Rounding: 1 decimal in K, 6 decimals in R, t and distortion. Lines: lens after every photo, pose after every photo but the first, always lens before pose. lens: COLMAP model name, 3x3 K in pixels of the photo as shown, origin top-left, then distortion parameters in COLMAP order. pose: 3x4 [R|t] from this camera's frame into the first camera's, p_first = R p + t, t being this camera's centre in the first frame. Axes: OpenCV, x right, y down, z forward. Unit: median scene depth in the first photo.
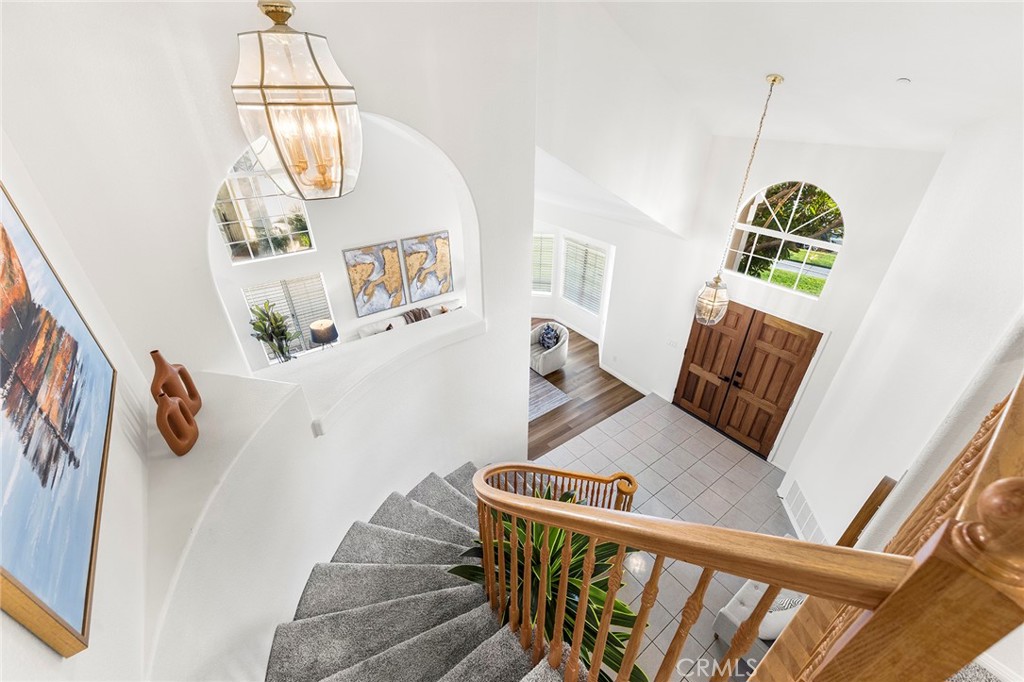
lens RADIAL K [[410.9, 0, 513.7], [0, 410.9, 345.0], [0, 0, 1]] dist [-0.000783, -0.000111]
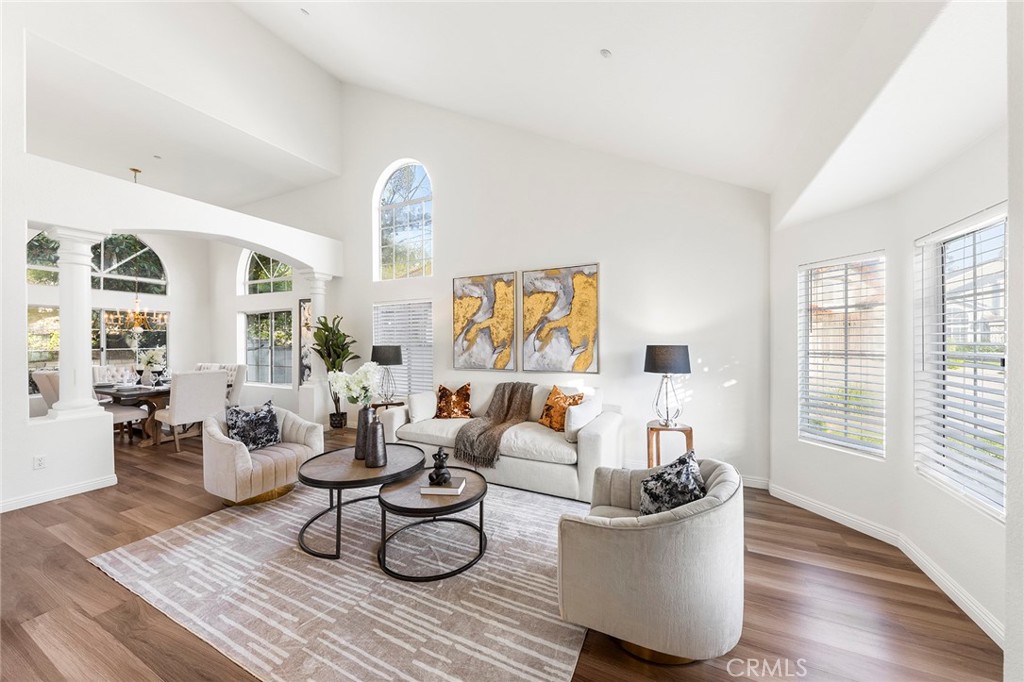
lens RADIAL K [[360.1, 0, 515.7], [0, 360.1, 341.2], [0, 0, 1]] dist [0.002700, -0.001034]
pose [[0.460349, -0.006532, -0.887714, 0.253046], [-0.457065, 0.855505, -0.243318, -0.001599], [0.761033, 0.517754, 0.390845, 0.790111]]
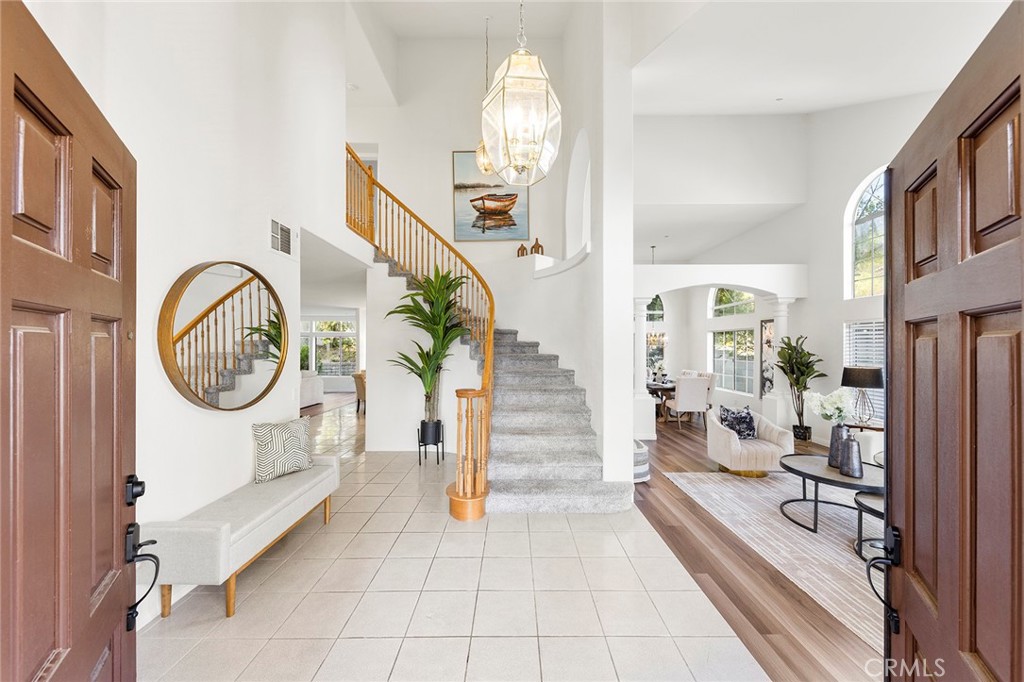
lens RADIAL K [[360.1, 0, 507.9], [0, 360.1, 343.5], [0, 0, 1]] dist [0.002700, -0.001034]
pose [[-0.594459, -0.011486, -0.804044, 0.455051], [-0.424901, 0.853395, 0.301953, -0.009192], [0.682699, 0.521138, -0.512189, 0.748710]]
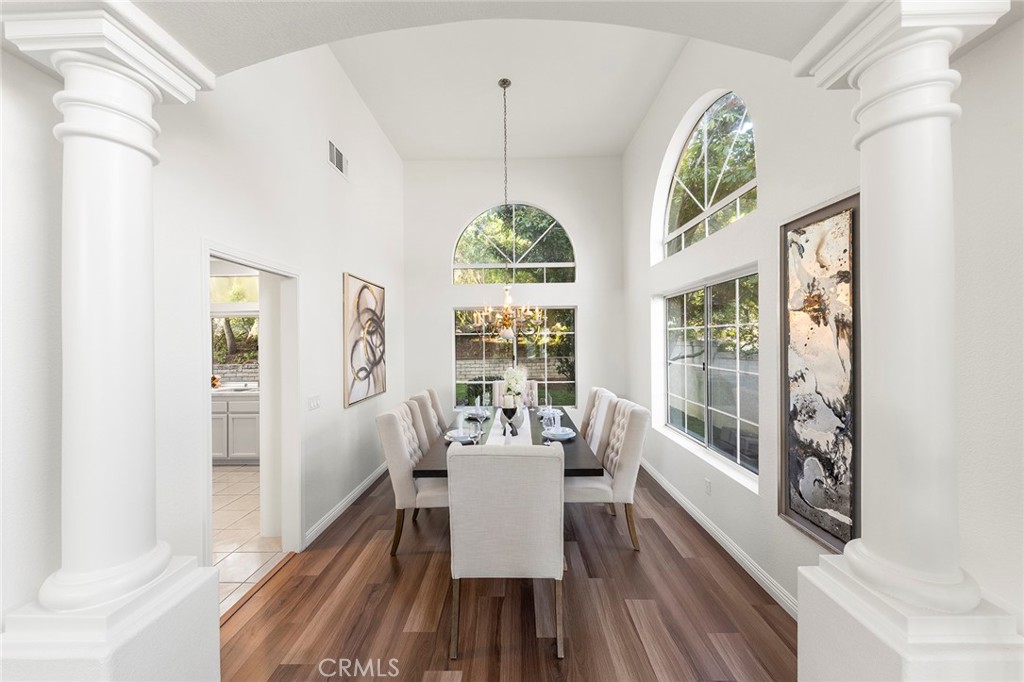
lens RADIAL K [[360.1, 0, 507.8], [0, 360.1, 337.9], [0, 0, 1]] dist [0.002700, -0.001034]
pose [[-0.619620, -0.004547, -0.784889, -0.394322], [-0.405577, 0.857993, 0.315207, 0.009796], [0.671995, 0.513642, -0.533474, 0.732410]]
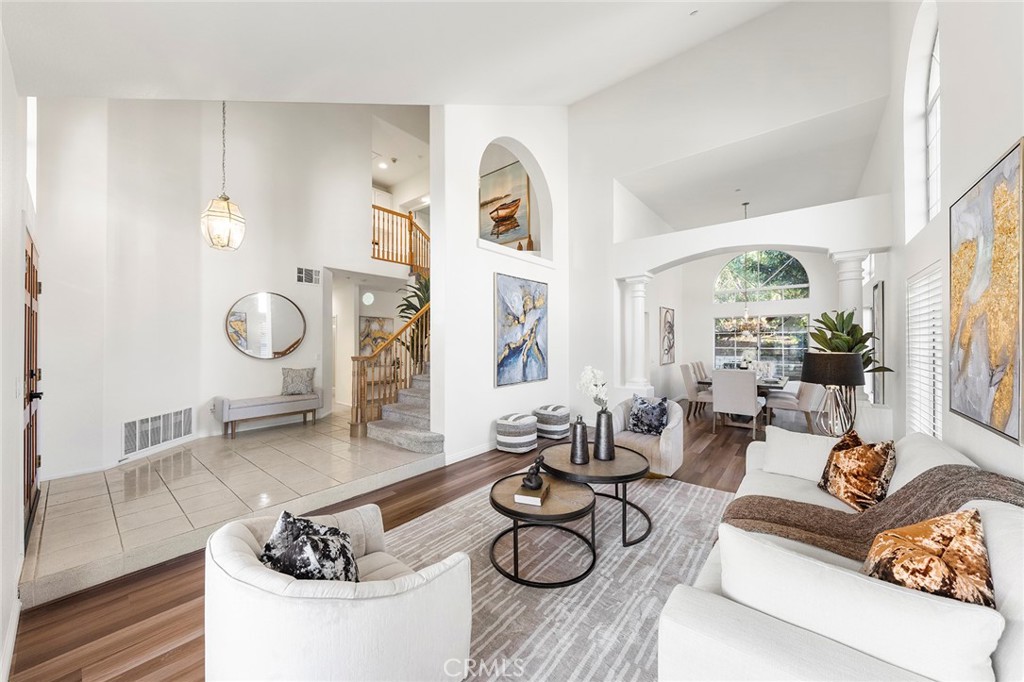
lens RADIAL K [[360.1, 0, 511.0], [0, 360.1, 345.1], [0, 0, 1]] dist [0.002700, -0.001034]
pose [[-0.970451, -0.004301, -0.241260, 0.038296], [-0.130799, 0.849580, 0.510985, -0.210281], [0.202772, 0.527442, -0.825038, 1.131432]]
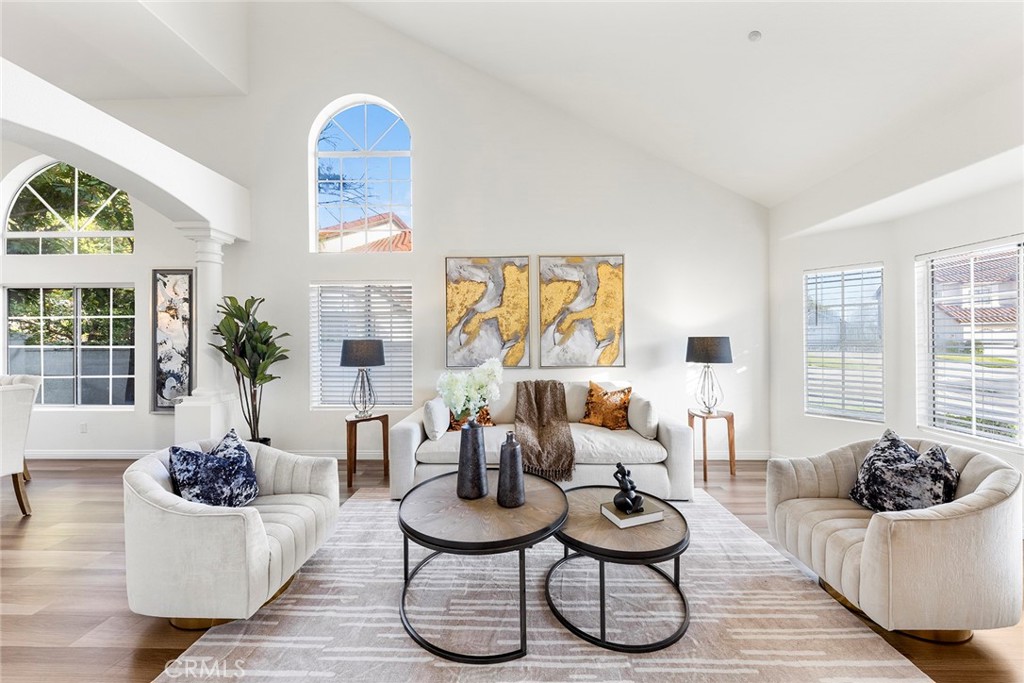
lens RADIAL K [[360.1, 0, 515.5], [0, 360.1, 340.2], [0, 0, 1]] dist [0.002700, -0.001034]
pose [[0.791657, -0.008132, -0.610912, 0.029871], [-0.310640, 0.855664, -0.413936, 0.086005], [0.526101, 0.517469, 0.674866, 0.660348]]
